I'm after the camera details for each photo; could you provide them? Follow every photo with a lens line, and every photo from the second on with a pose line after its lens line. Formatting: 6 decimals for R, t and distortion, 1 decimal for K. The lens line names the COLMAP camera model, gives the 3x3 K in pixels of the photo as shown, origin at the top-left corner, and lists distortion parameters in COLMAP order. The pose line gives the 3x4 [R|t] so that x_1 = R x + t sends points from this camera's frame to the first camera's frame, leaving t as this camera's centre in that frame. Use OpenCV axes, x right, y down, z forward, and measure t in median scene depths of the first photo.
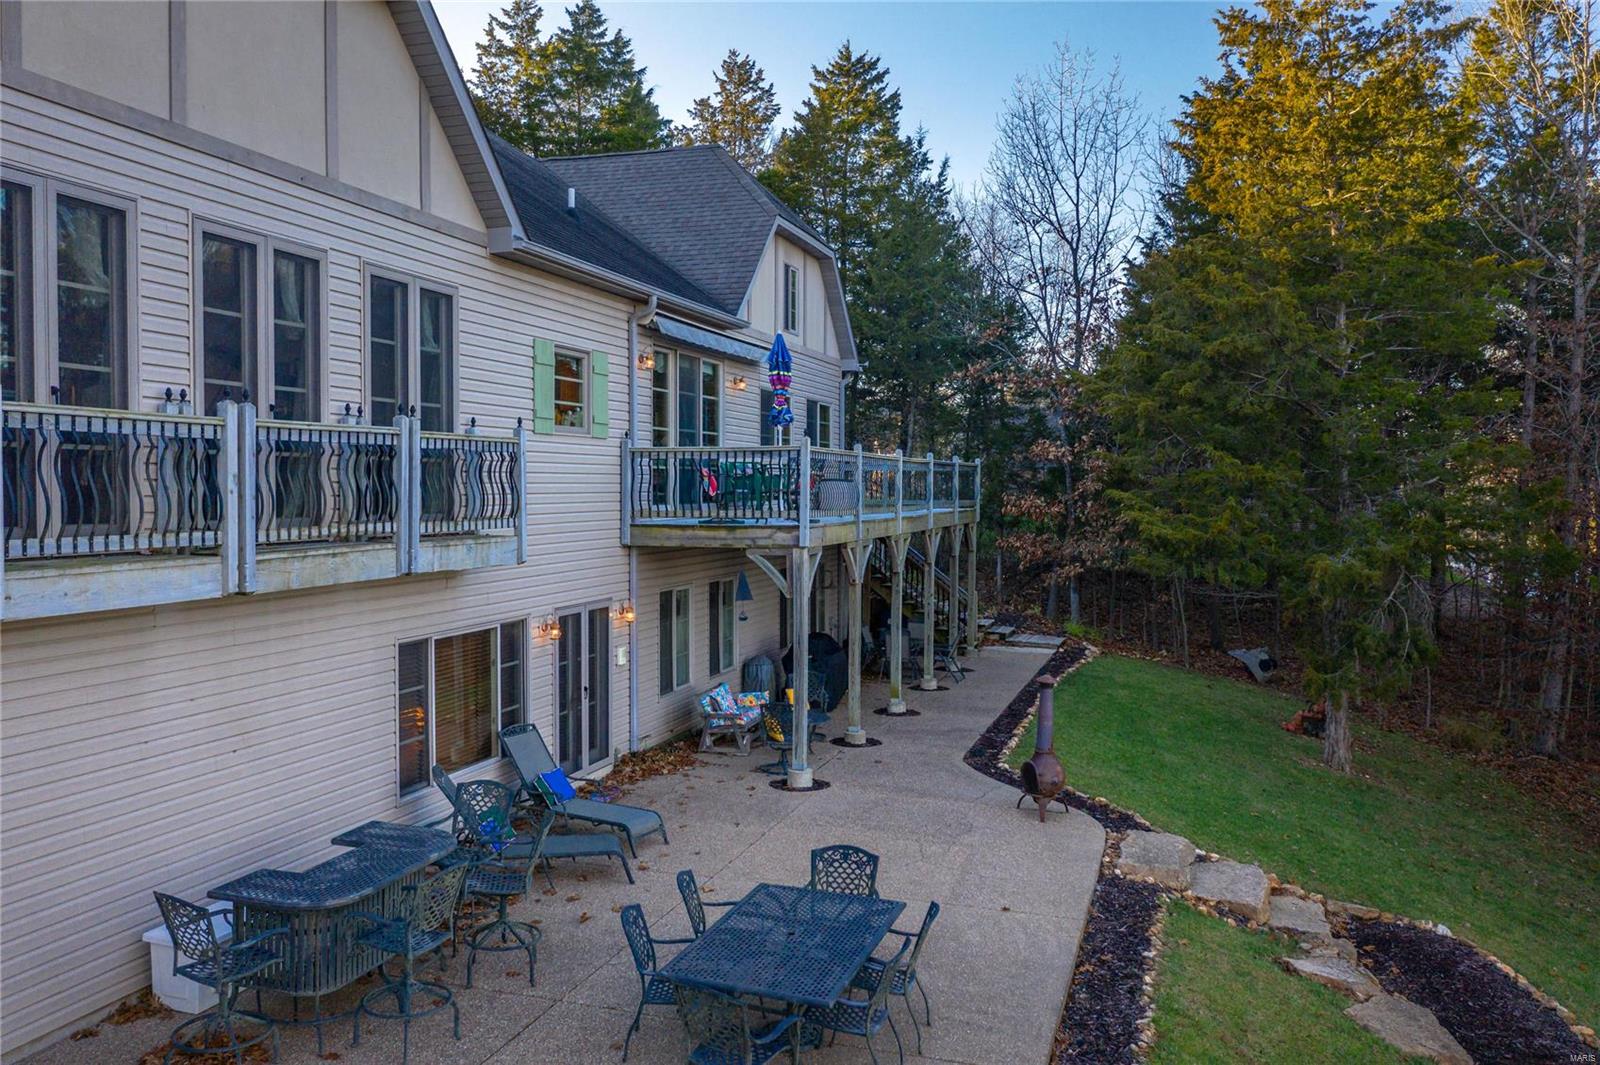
lens RADIAL K [[1270.8, 0, 798.2], [0, 1270.8, 529.2], [0, 0, 1]] dist [-0.012043, 0.000254]
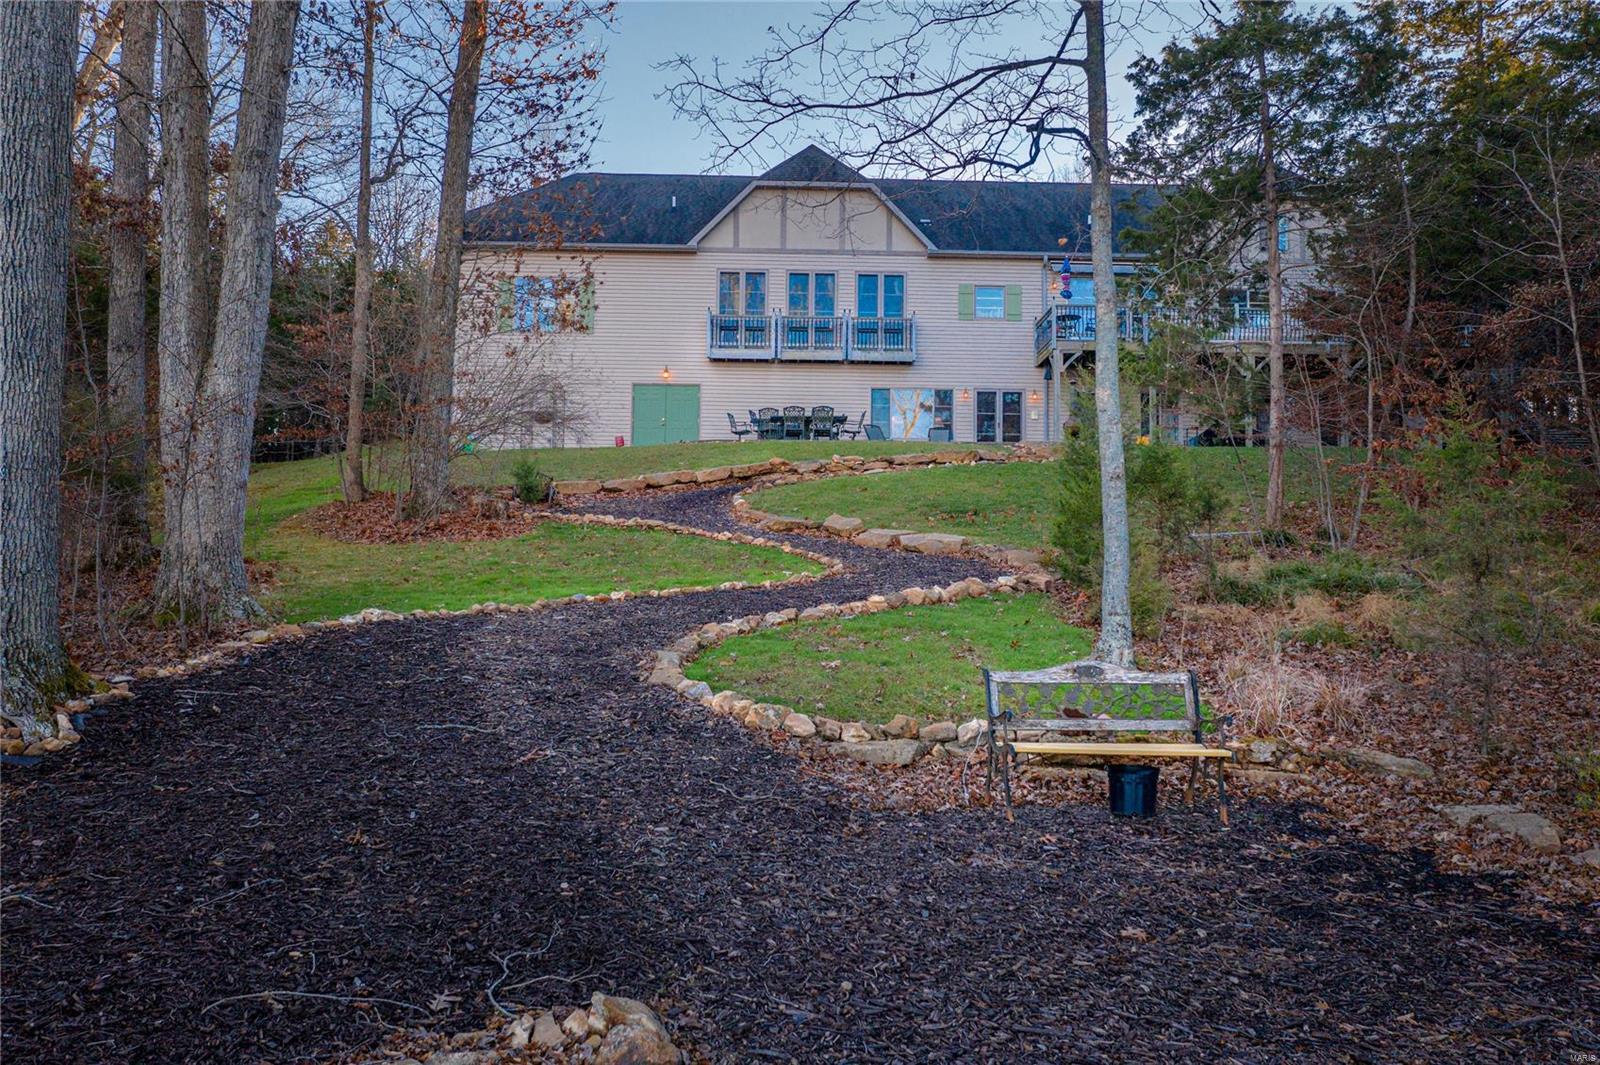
lens RADIAL K [[1269.6, 0, 800.0], [0, 1269.6, 532.5], [0, 0, 1]] dist [-0.008421, 0.004259]
pose [[0.315325, -0.069980, -0.946400, 1.887060], [-0.045277, 0.995032, -0.088662, 0.536591], [0.947903, 0.070808, 0.310590, -0.077835]]
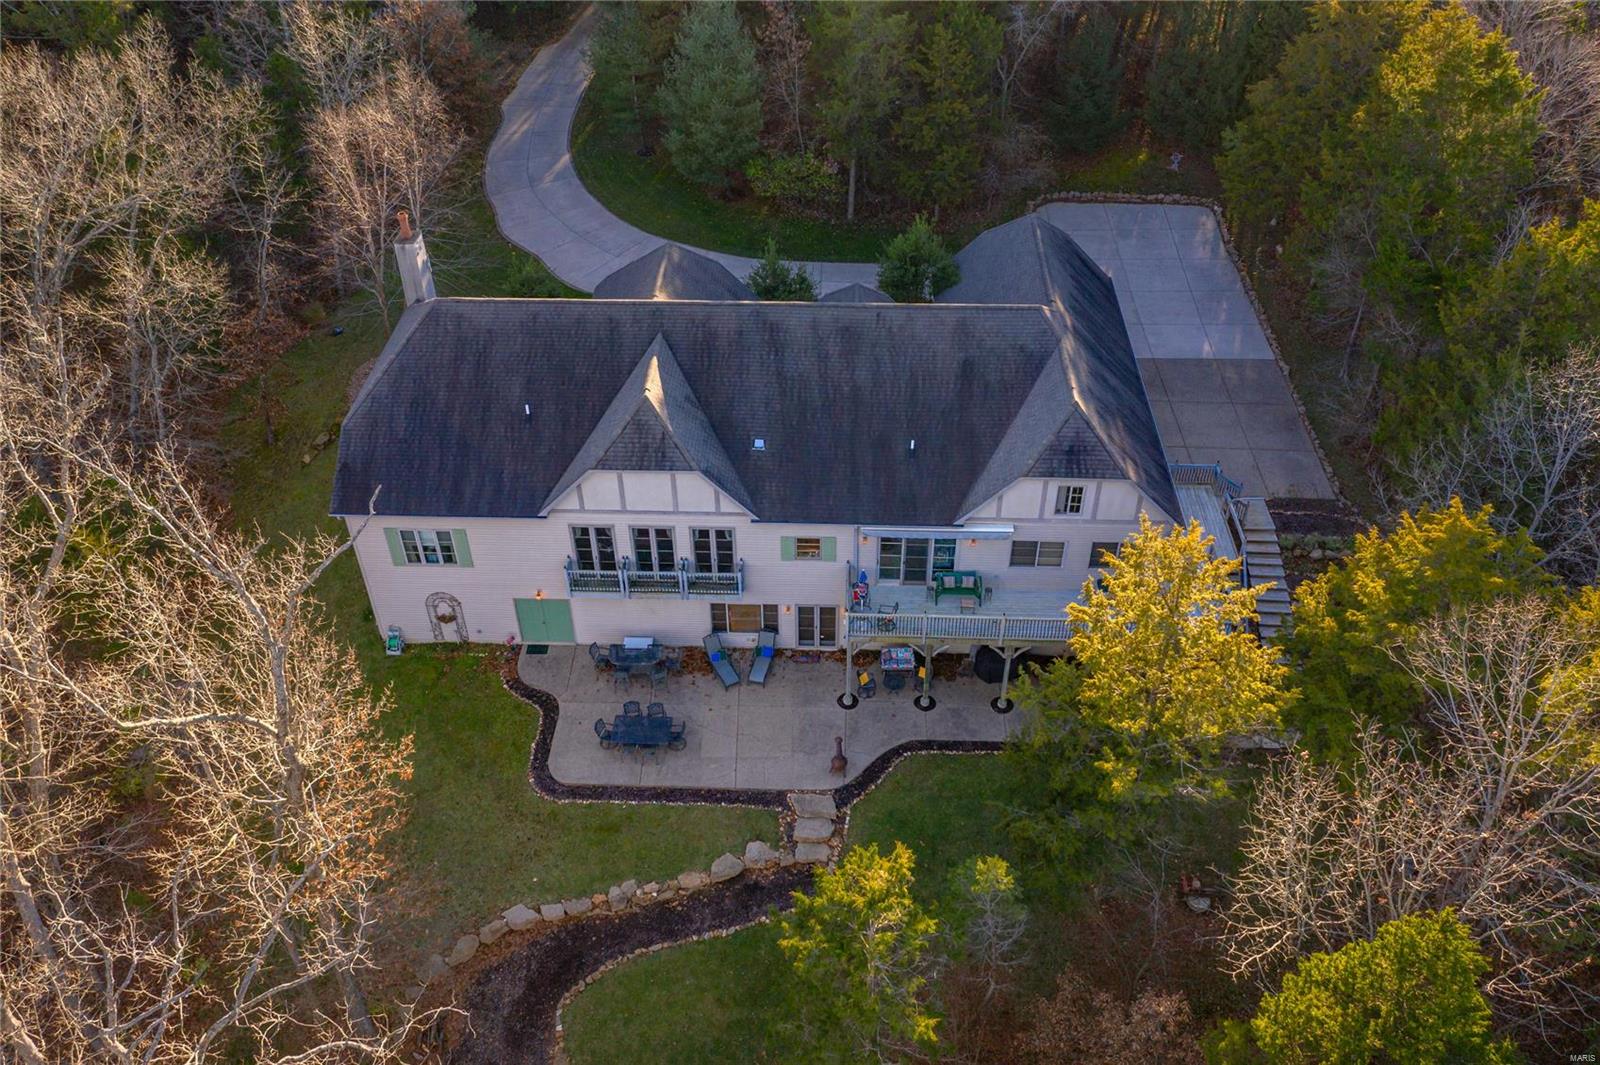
lens RADIAL K [[1270.8, 0, 798.2], [0, 1270.8, 529.2], [0, 0, 1]] dist [-0.012043, 0.000254]
pose [[0.269538, 0.609963, -0.745181, 1.777952], [-0.022895, 0.777660, 0.628268, -1.797883], [0.962718, -0.152281, 0.223574, 0.331984]]
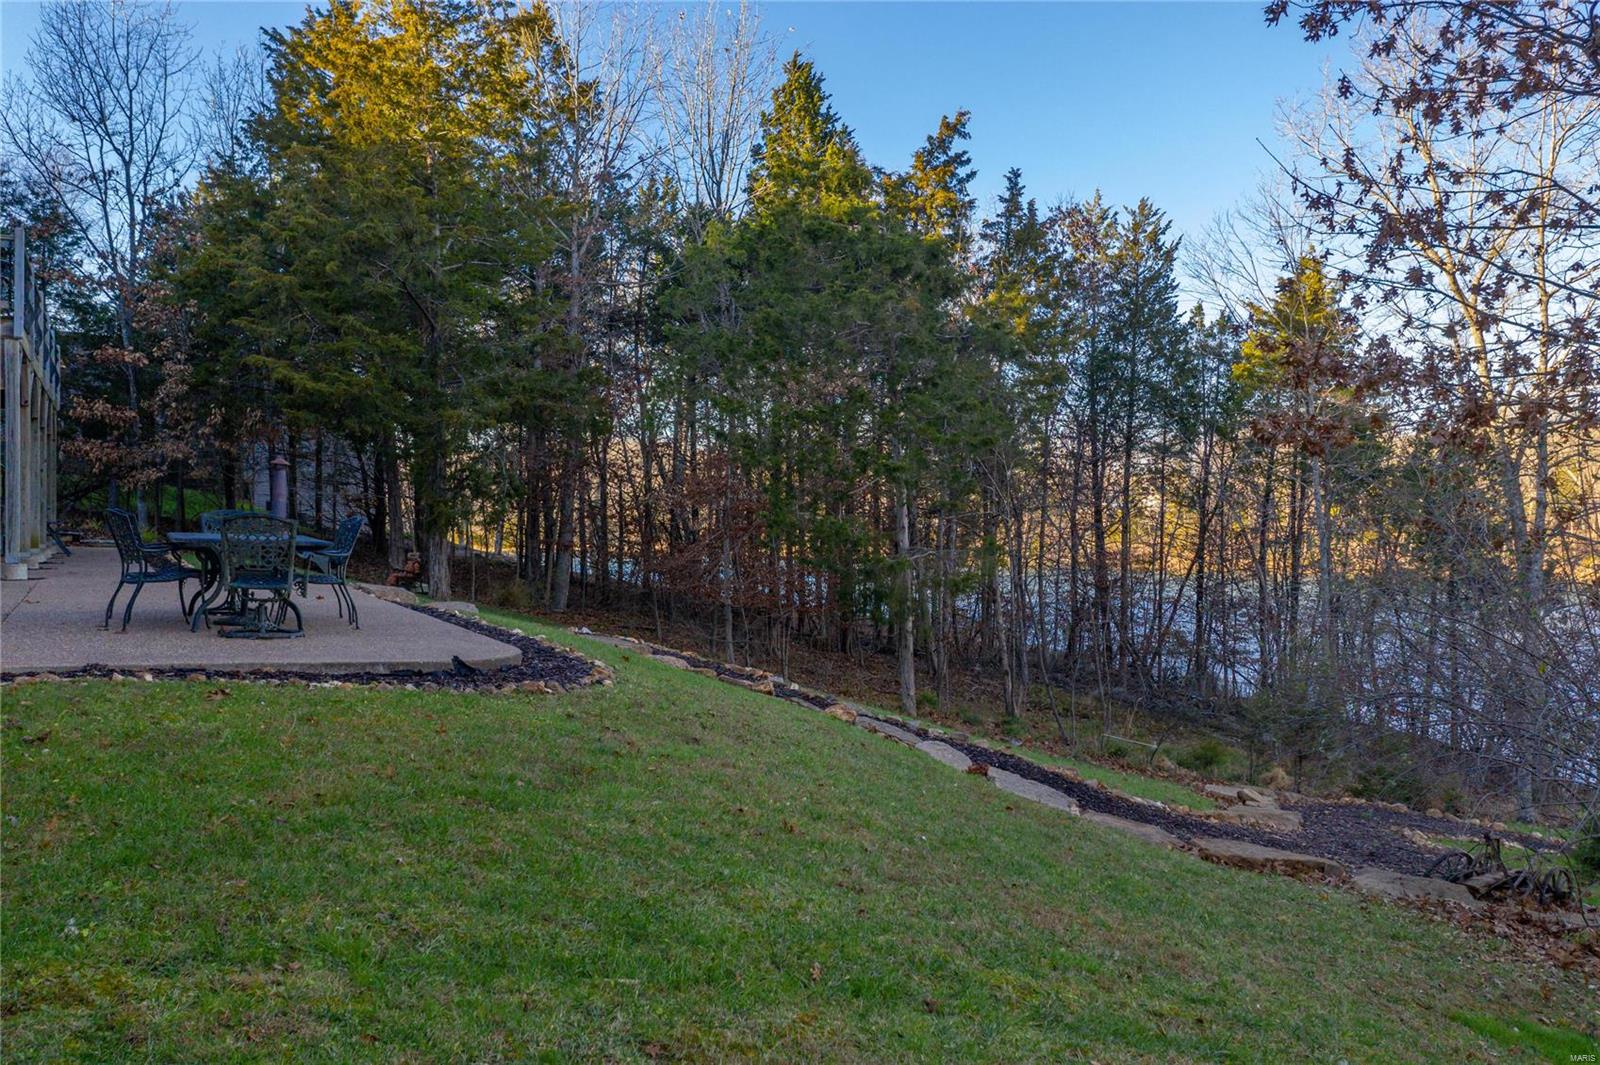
lens RADIAL K [[1282.1, 0, 798.7], [0, 1282.1, 537.1], [0, 0, 1]] dist [-0.008976, -0.001012]
pose [[0.694589, -0.007692, 0.719366, -0.285542], [0.018831, 0.999795, -0.007491, 0.184604], [-0.719161, 0.018749, 0.694591, -0.132385]]
